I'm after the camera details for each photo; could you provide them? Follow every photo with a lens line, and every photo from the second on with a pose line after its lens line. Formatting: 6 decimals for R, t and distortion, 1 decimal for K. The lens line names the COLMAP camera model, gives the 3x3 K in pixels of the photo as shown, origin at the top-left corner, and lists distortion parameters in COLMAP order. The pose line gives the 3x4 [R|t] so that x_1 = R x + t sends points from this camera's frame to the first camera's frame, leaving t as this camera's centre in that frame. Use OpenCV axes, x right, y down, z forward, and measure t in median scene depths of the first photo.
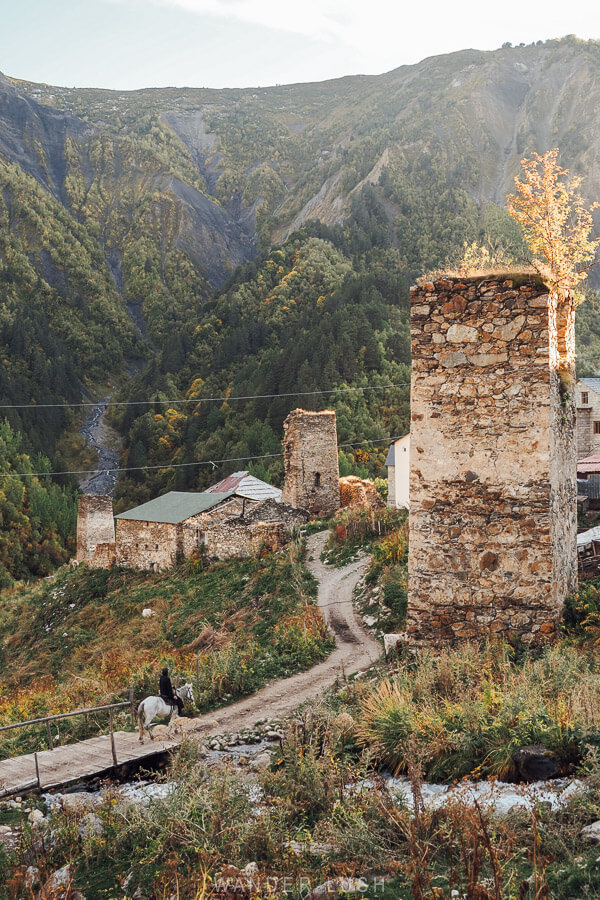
lens RADIAL K [[1030.7, 0, 300.2], [0, 1030.7, 449.3], [0, 0, 1]] dist [-0.000205, 0.000000]
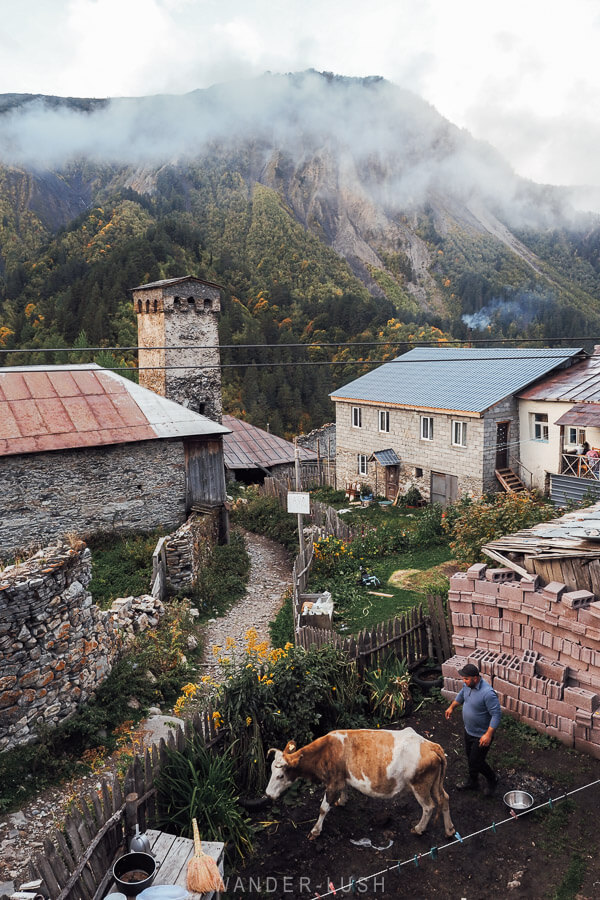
lens RADIAL K [[1030.7, 0, 299.8], [0, 1030.7, 450.0], [0, 0, 1]] dist [-0.000205, 0.000000]
pose [[0.969559, -0.034023, 0.242482, -0.102386], [0.011851, 0.995659, 0.092315, -0.002264], [-0.244571, -0.086631, 0.965754, -0.372508]]
